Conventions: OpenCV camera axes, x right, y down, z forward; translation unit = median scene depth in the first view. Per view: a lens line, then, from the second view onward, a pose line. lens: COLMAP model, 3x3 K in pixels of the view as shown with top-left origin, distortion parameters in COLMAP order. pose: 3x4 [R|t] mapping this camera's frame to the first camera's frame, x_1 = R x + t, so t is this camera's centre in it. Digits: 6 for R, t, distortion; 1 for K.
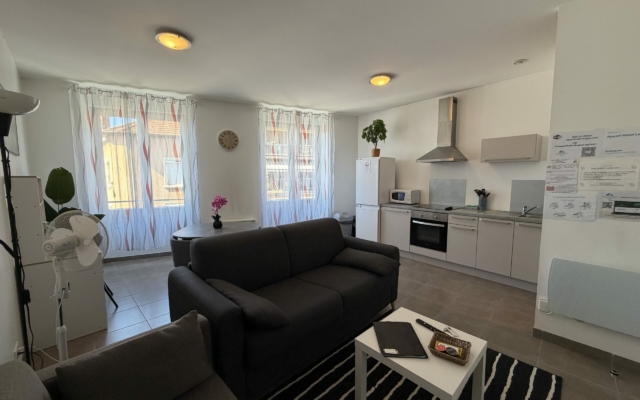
lens RADIAL K [[254.5, 0, 317.7], [0, 254.5, 198.4], [0, 0, 1]] dist [-0.002580, 0.000613]
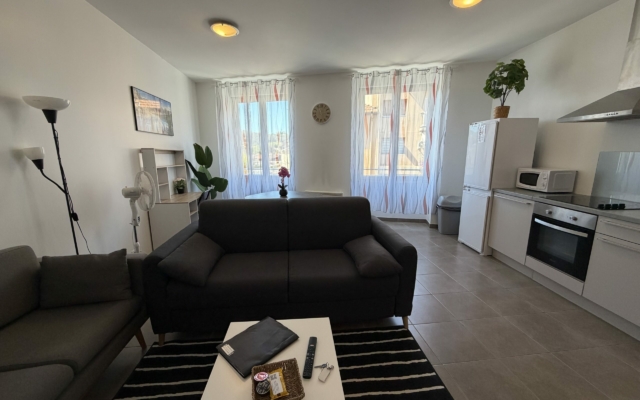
lens RADIAL K [[254.5, 0, 318.4], [0, 254.5, 199.5], [0, 0, 1]] dist [-0.002580, 0.000613]
pose [[0.784966, 0.114004, -0.608959, 0.307582], [-0.051261, 0.991505, 0.119543, -0.006549], [0.617414, -0.062621, 0.784142, 0.168395]]
